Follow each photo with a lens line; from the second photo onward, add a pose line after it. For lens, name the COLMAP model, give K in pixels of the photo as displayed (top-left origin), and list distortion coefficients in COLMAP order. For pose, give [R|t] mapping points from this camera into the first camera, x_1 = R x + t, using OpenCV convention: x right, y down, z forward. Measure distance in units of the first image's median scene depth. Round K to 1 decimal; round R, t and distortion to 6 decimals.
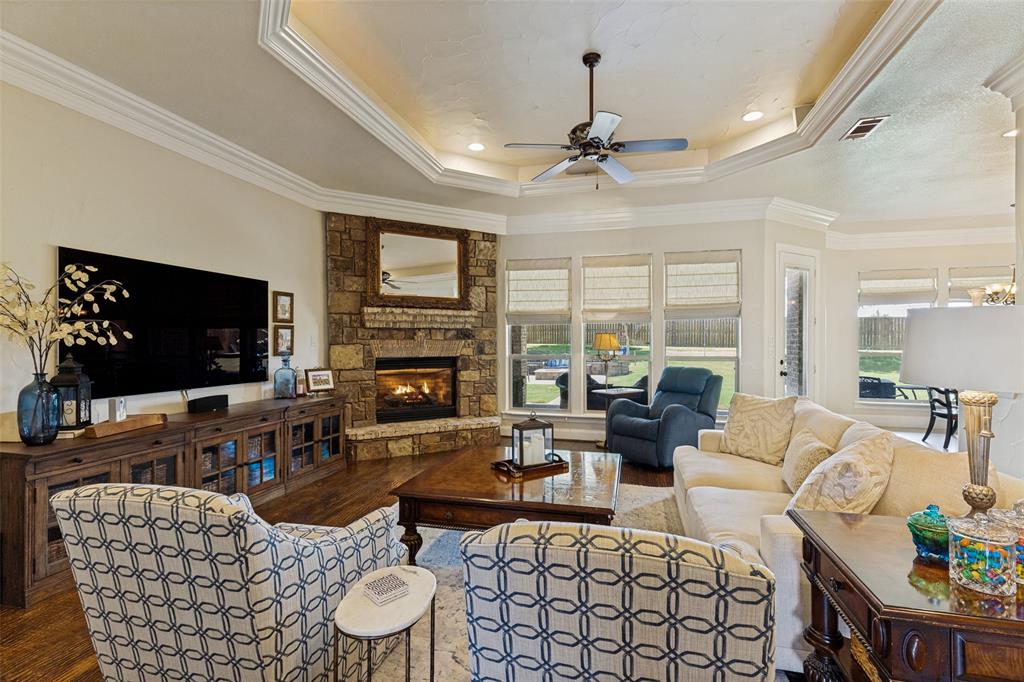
lens RADIAL K [[468.3, 0, 512.0], [0, 468.3, 341.0], [0, 0, 1]] dist [0.009263, 0.000067]
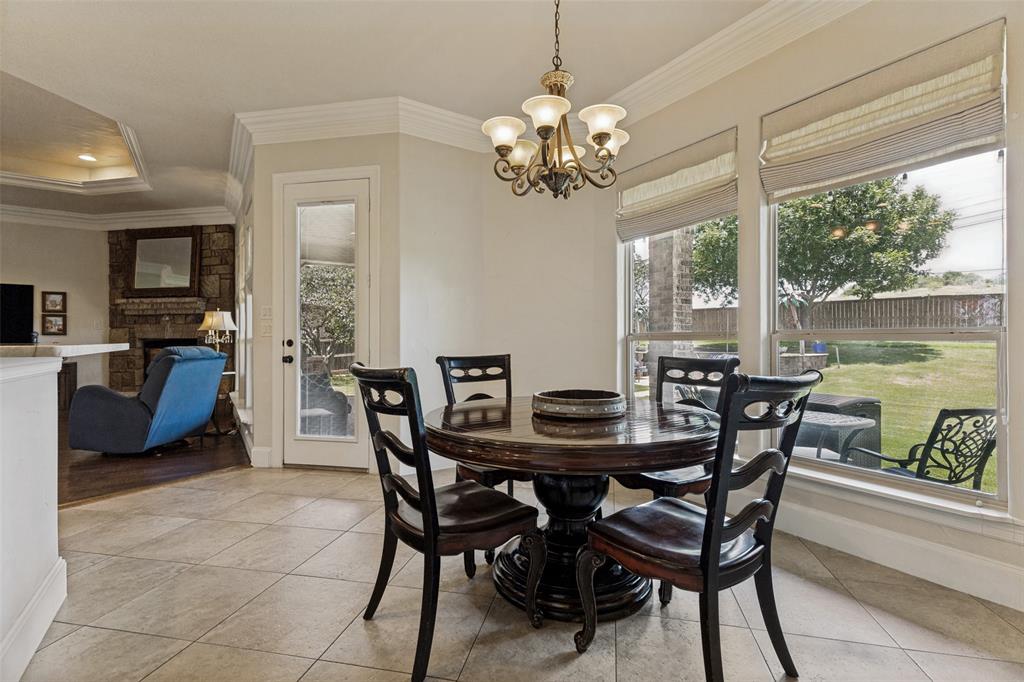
lens RADIAL K [[468.3, 0, 512.0], [0, 468.3, 341.0], [0, 0, 1]] dist [0.009263, 0.000067]
pose [[0.744387, -0.000303, -0.667749, 1.333420], [0.002008, 0.999996, 0.001785, 0.042638], [0.667746, -0.002670, 0.744385, 0.727042]]
